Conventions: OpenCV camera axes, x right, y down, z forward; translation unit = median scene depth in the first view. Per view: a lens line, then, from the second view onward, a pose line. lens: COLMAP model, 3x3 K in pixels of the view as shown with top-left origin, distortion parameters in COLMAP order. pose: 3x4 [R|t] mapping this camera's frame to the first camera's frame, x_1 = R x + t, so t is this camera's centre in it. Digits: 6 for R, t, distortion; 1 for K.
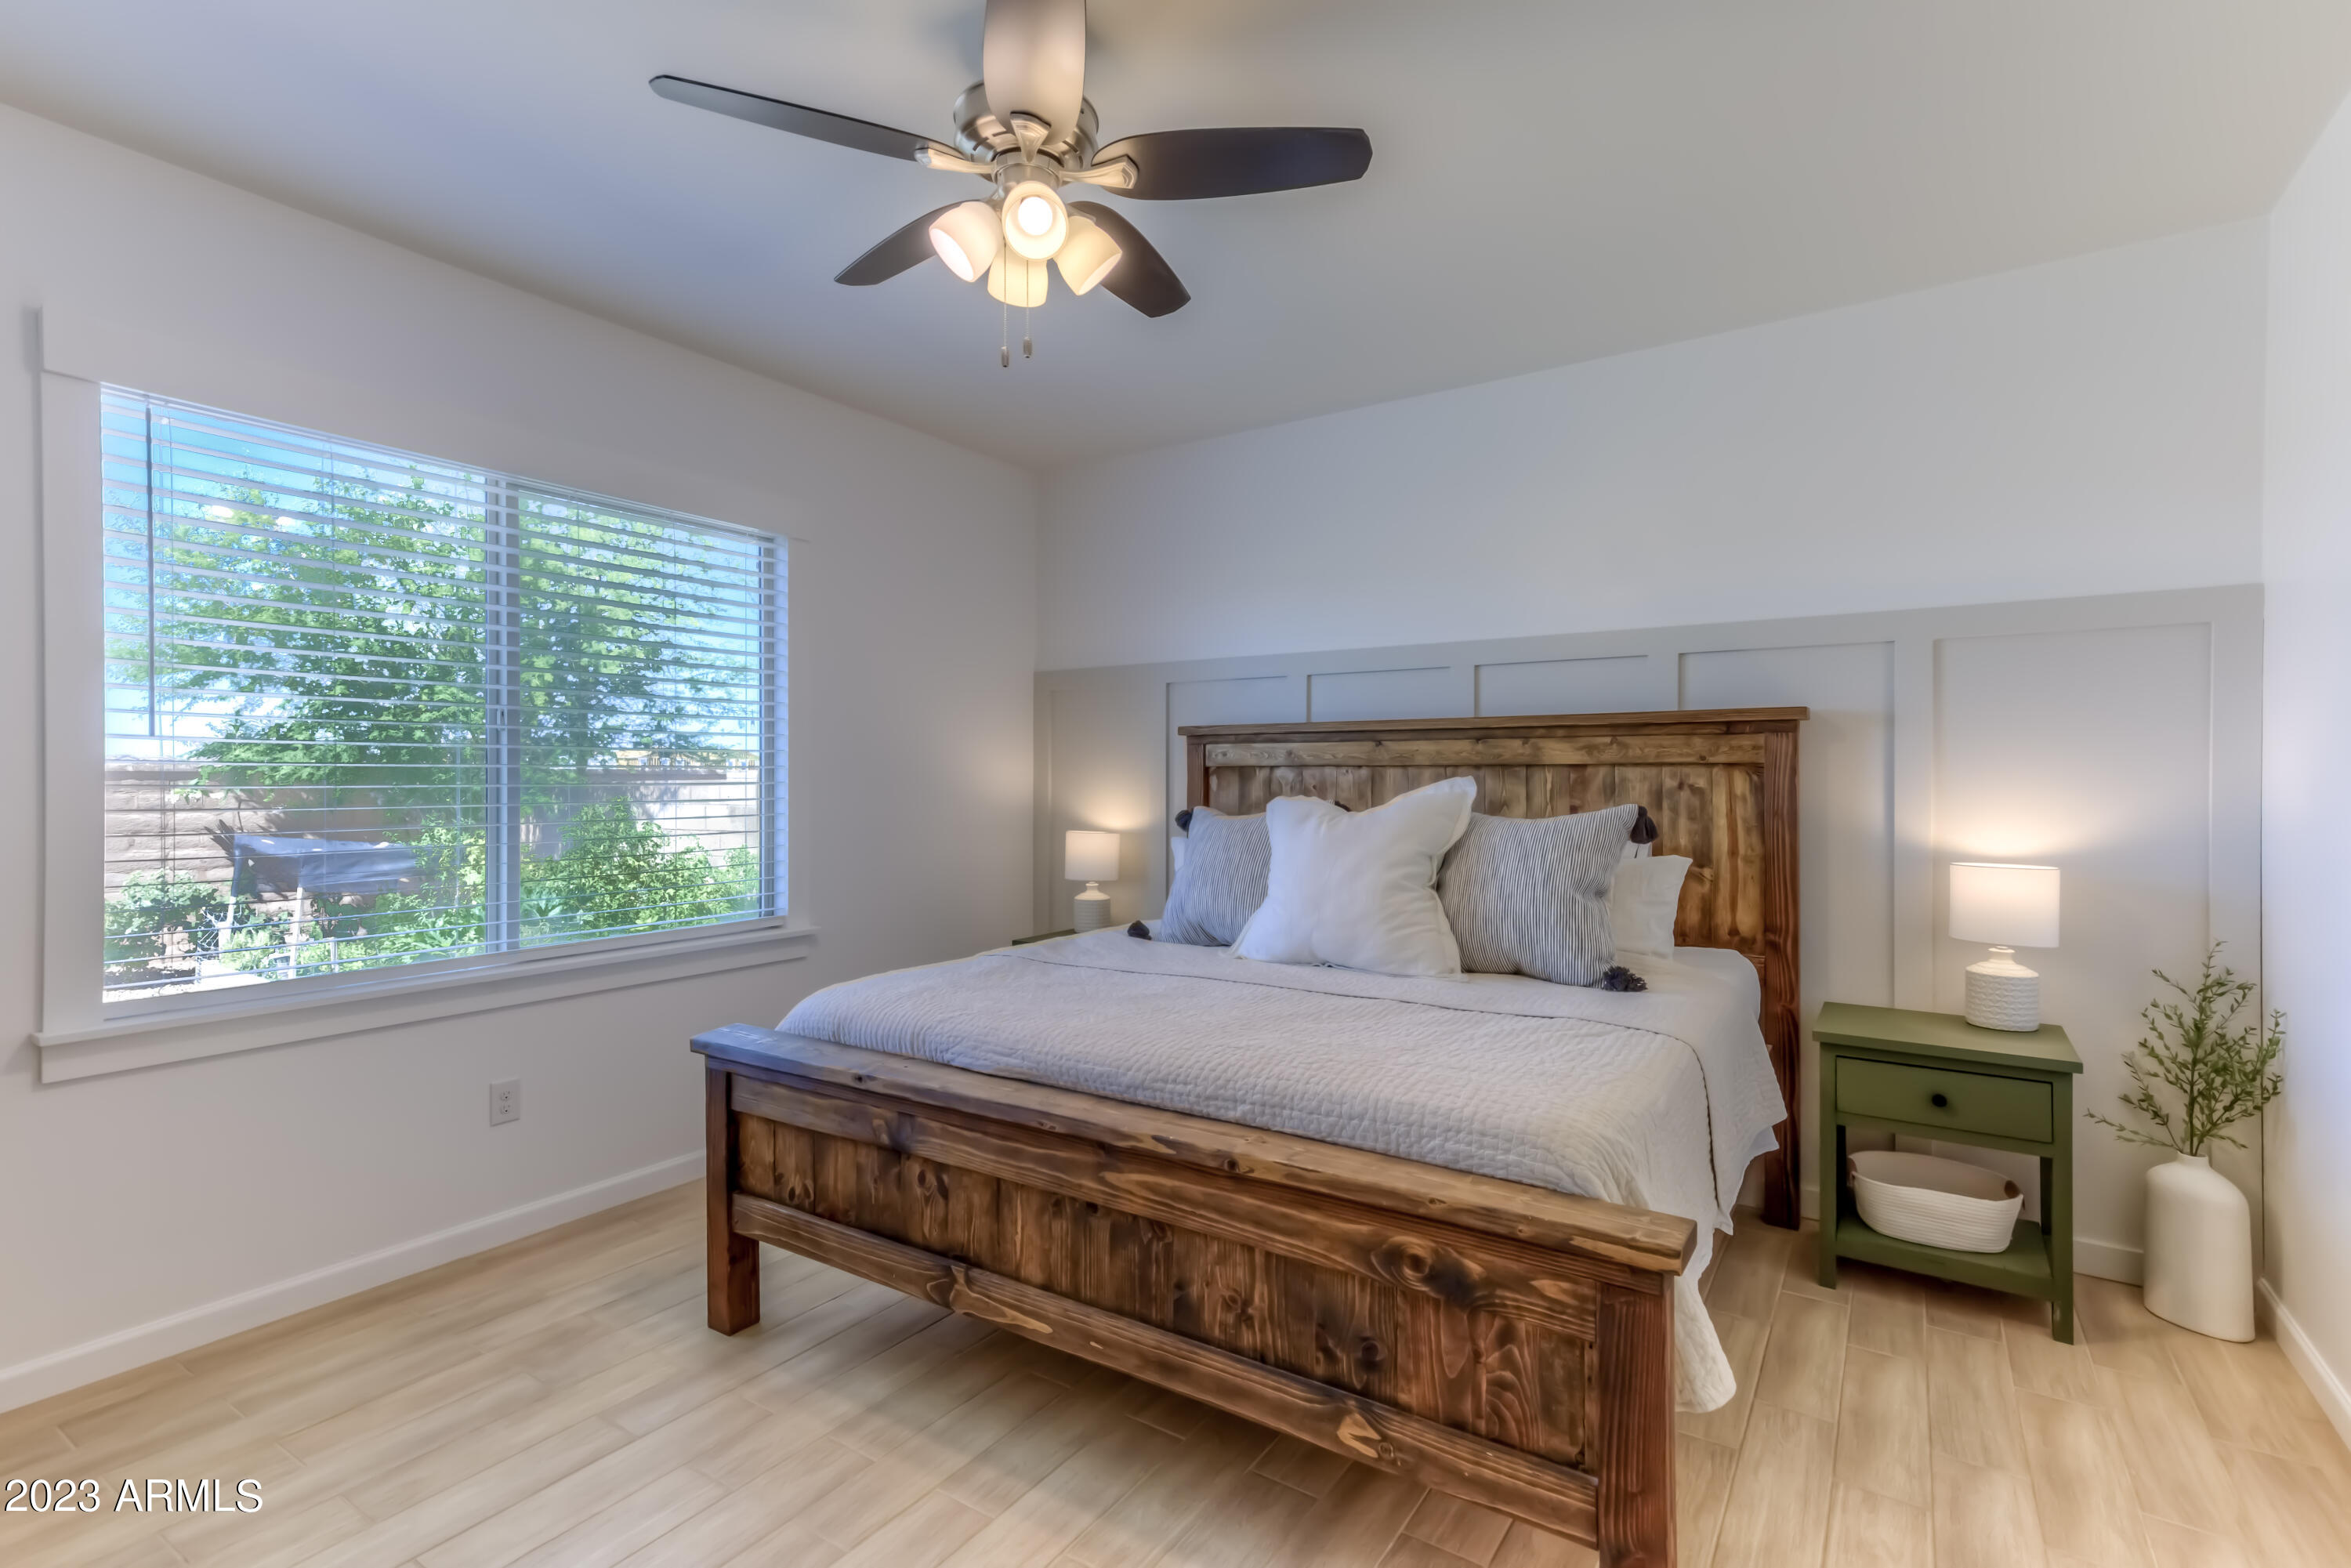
lens RADIAL K [[1120.8, 0, 1144.7], [0, 1120.8, 773.6], [0, 0, 1]] dist [0.024710, 0.000003]
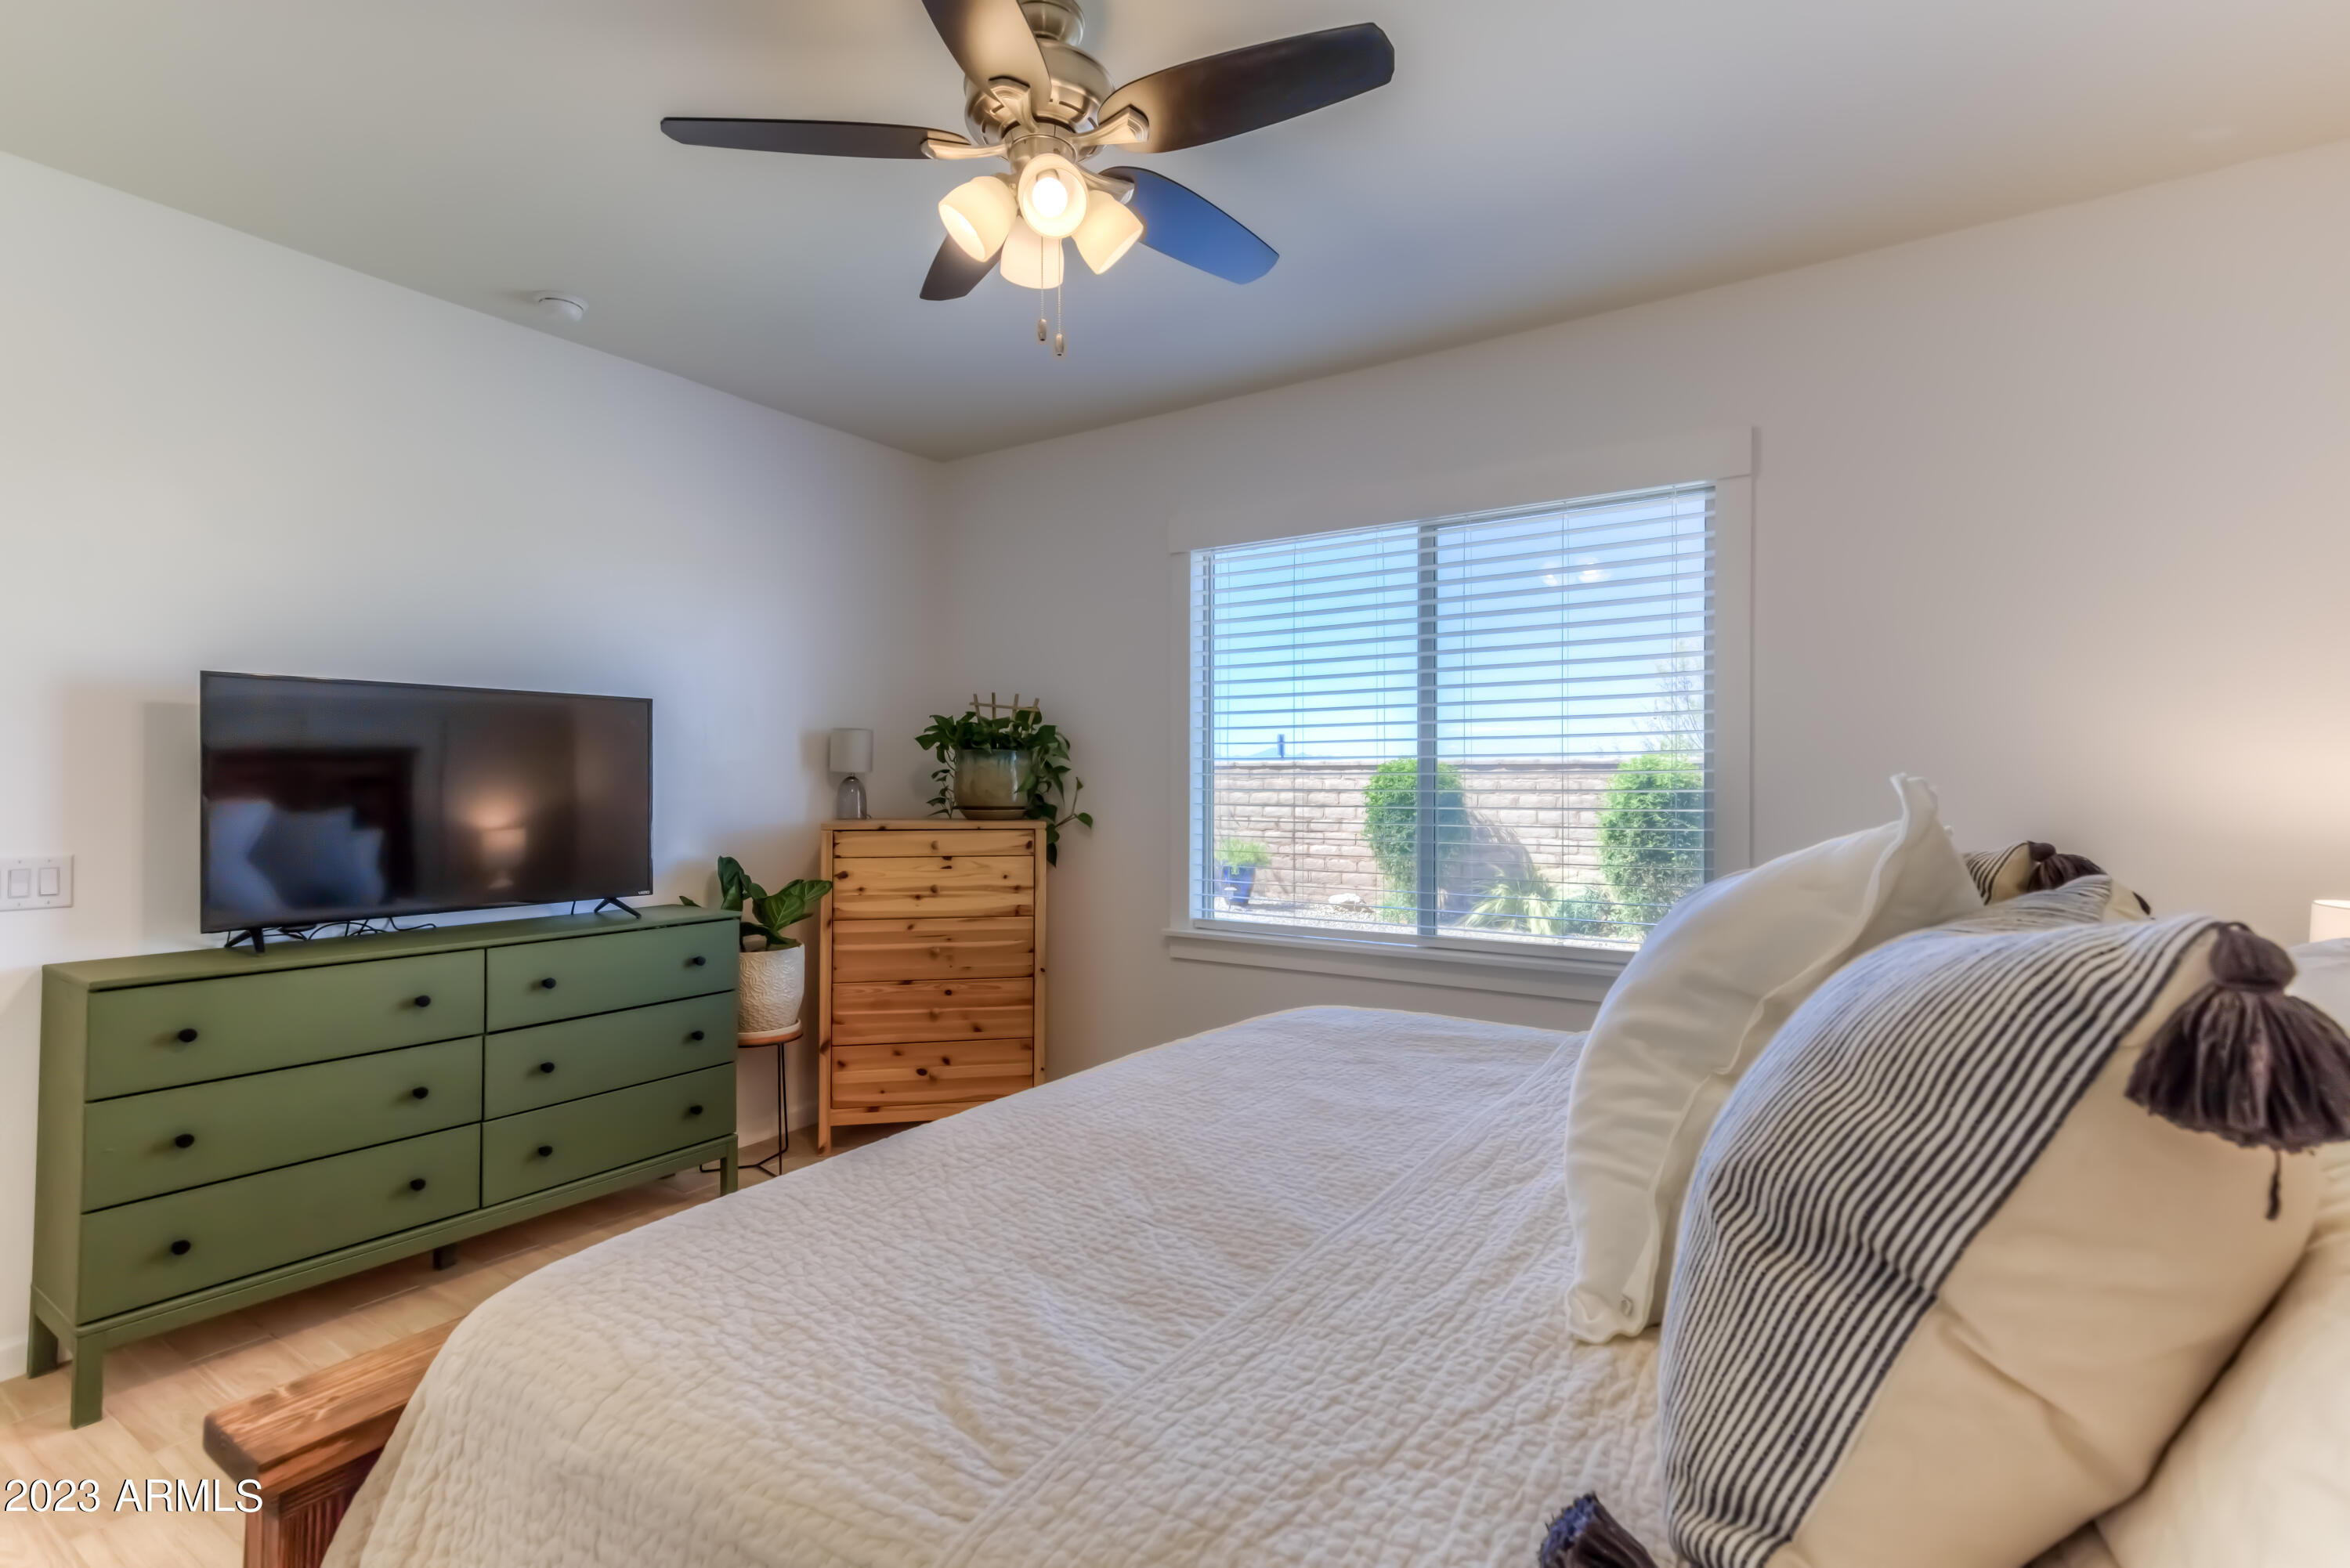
lens RADIAL K [[1090.5, 0, 1163.3], [0, 1090.5, 787.1], [0, 0, 1]] dist [0.023735, -0.000090]
pose [[0.020259, 0.003961, -0.999787, 0.622909], [0.002014, 0.999990, 0.004002, 0.000883], [0.999793, -0.002095, 0.020250, 0.824942]]
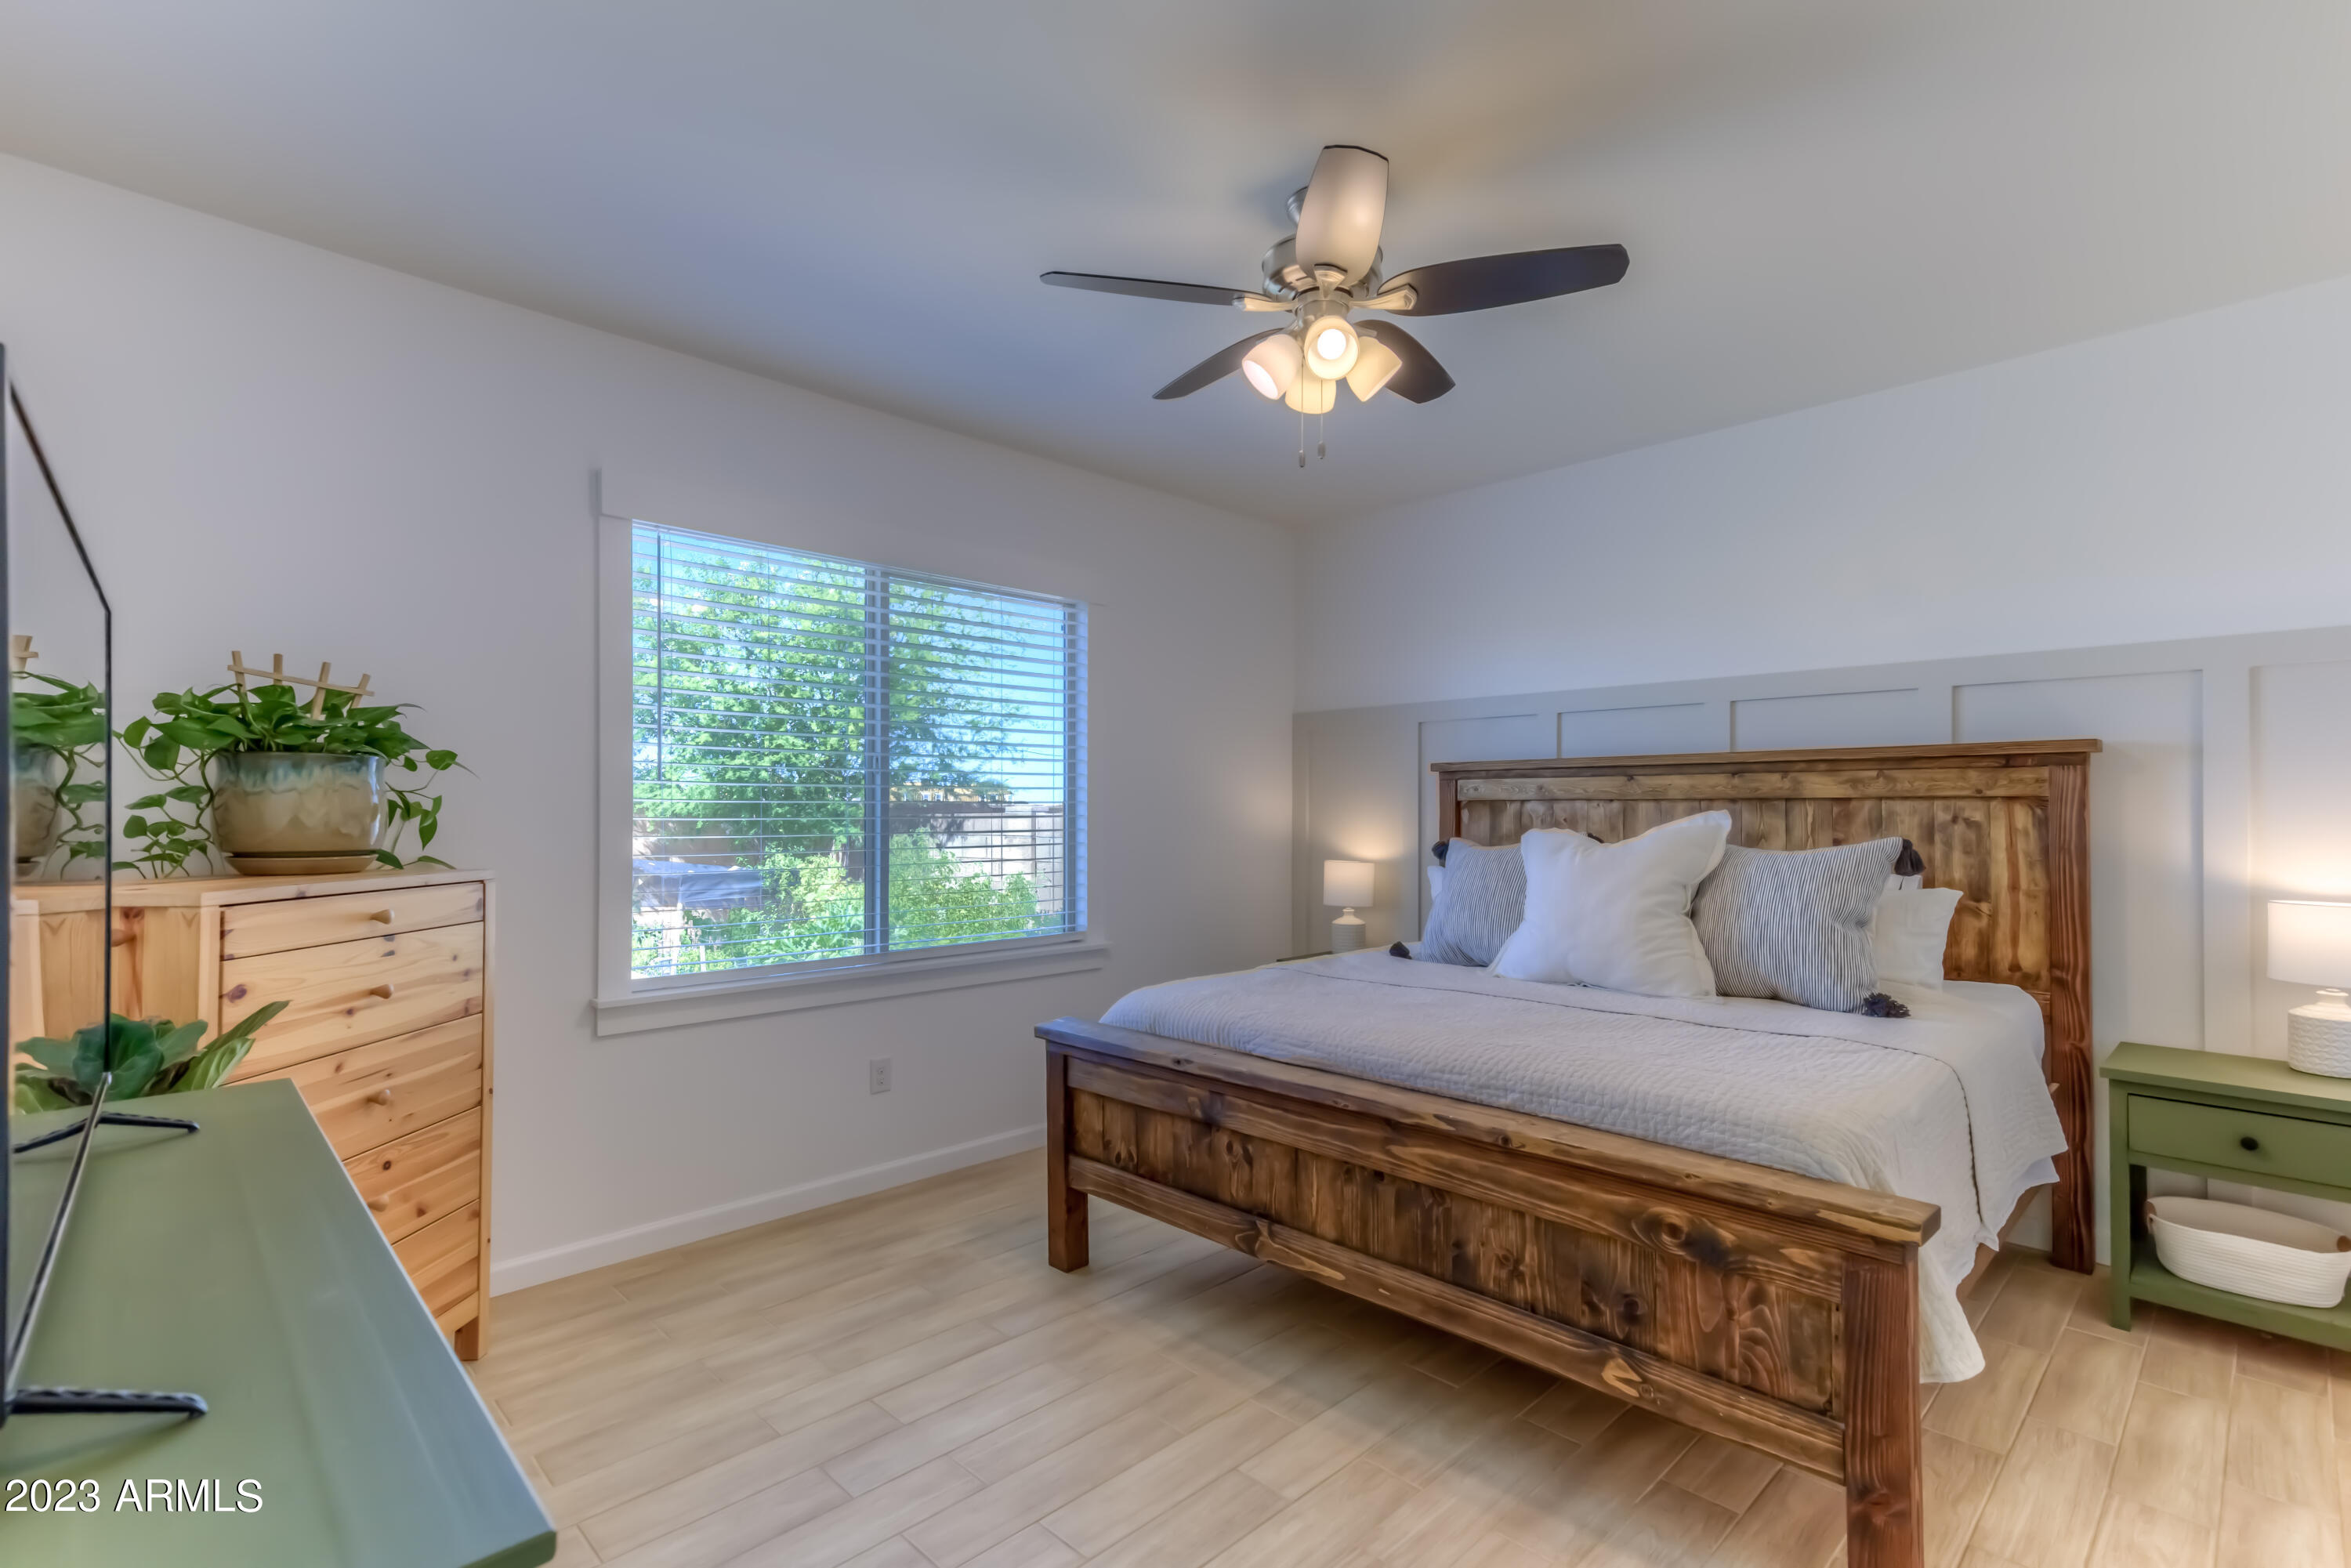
lens RADIAL K [[1089.1, 0, 1184.4], [0, 1089.1, 803.9], [0, 0, 1]] dist [0.025299, 0.000355]
pose [[0.984088, -0.001520, -0.177678, -0.035722], [0.001088, 0.999996, -0.002530, -0.001751], [0.177681, 0.002296, 0.984085, -0.136977]]
